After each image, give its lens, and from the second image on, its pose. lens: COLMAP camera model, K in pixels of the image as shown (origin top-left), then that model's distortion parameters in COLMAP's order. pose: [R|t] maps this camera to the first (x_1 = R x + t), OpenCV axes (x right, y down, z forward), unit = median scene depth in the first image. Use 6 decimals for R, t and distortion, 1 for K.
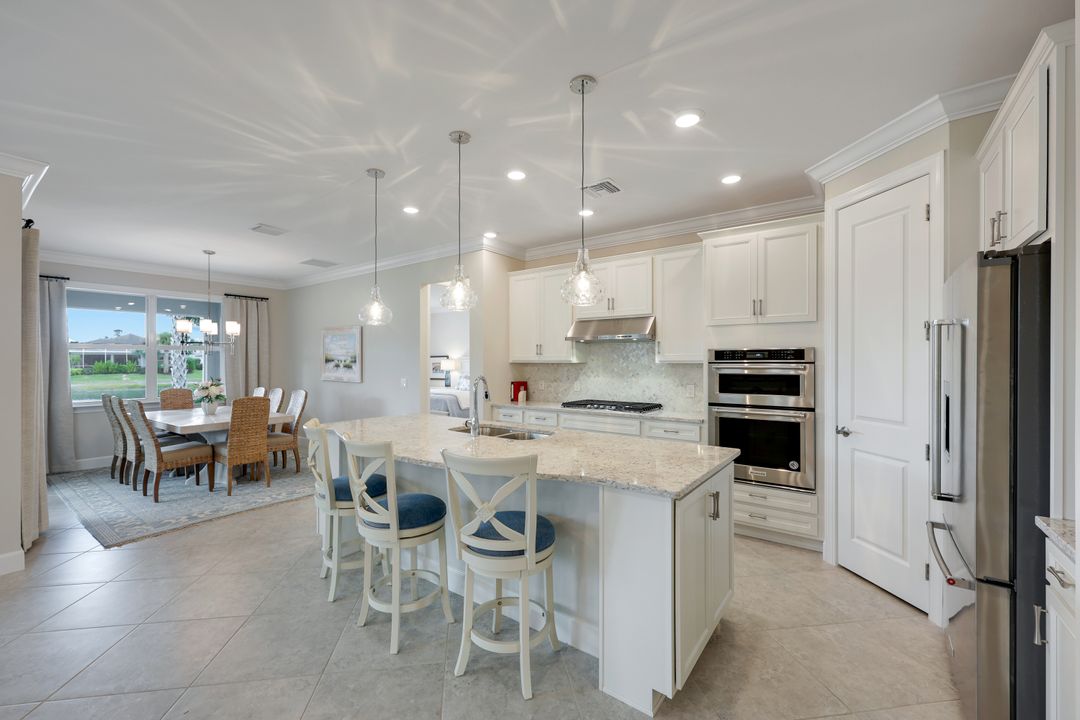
lens RADIAL K [[436.4, 0, 541.3], [0, 436.4, 361.8], [0, 0, 1]] dist [-0.000186, 0.000292]
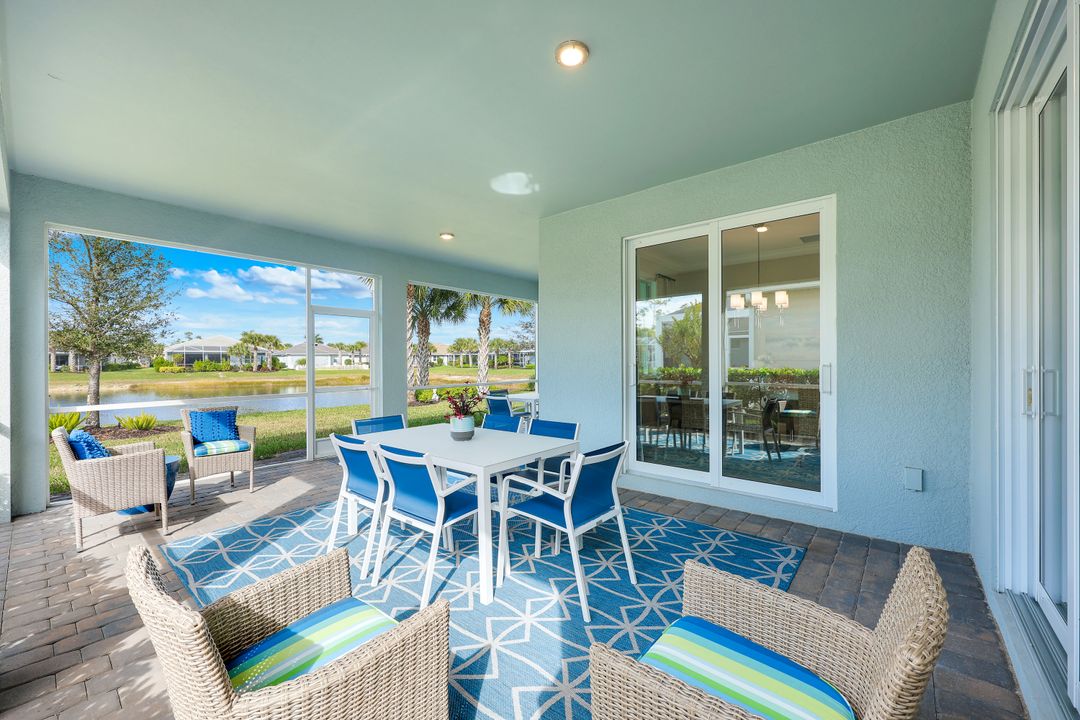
lens RADIAL K [[436.4, 0, 535.1], [0, 436.4, 361.6], [0, 0, 1]] dist [-0.000186, 0.000292]
pose [[0.996103, -0.002894, -0.088152, -1.818139], [0.002995, 0.999995, 0.001022, 0.085512], [0.088148, -0.001282, 0.996107, -0.073999]]
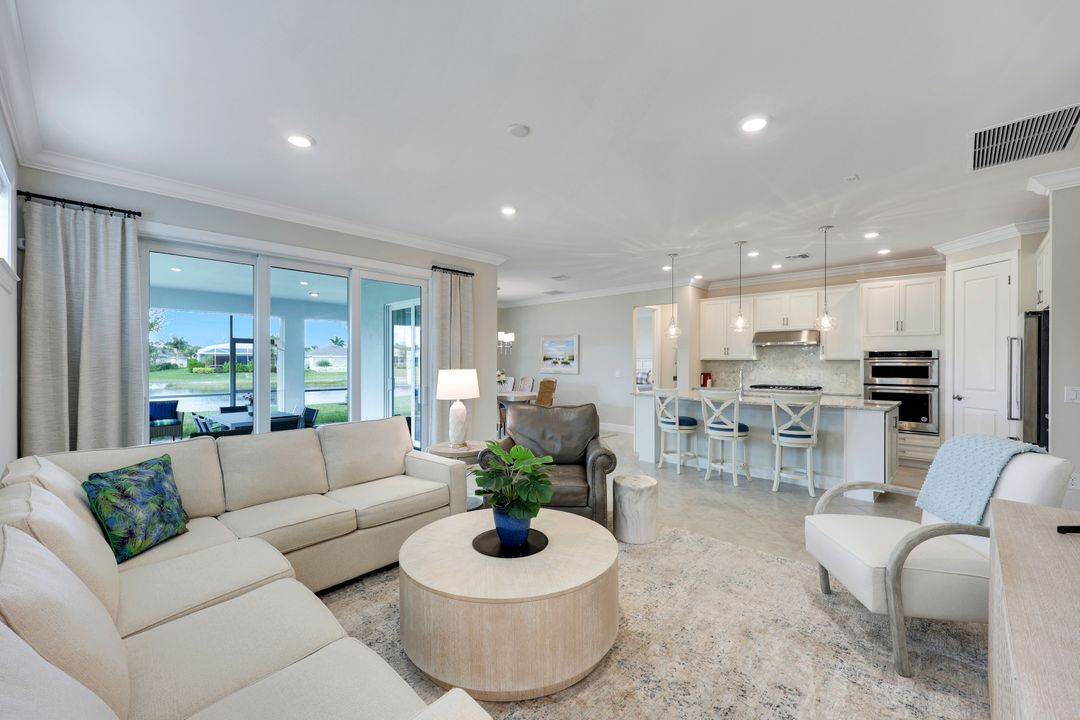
lens RADIAL K [[436.4, 0, 538.8], [0, 436.4, 363.4], [0, 0, 1]] dist [-0.000186, 0.000292]
pose [[0.990057, 0.002207, -0.140646, -0.604782], [-0.002056, 0.999997, 0.001221, 0.018771], [0.140649, -0.000919, 0.990059, -0.807717]]
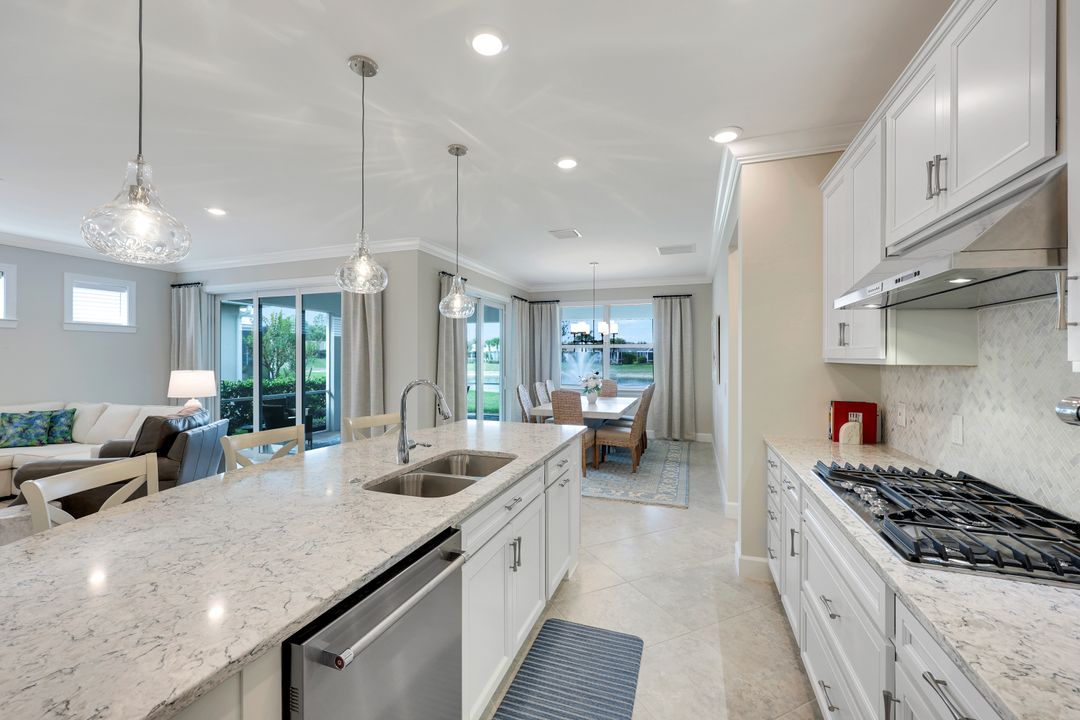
lens RADIAL K [[436.4, 0, 537.9], [0, 436.4, 359.3], [0, 0, 1]] dist [-0.000186, 0.000292]
pose [[0.286978, 0.006855, -0.957913, 0.469049], [-0.003284, 0.999976, 0.006172, -0.005614], [0.957931, 0.001375, 0.286994, 0.792821]]
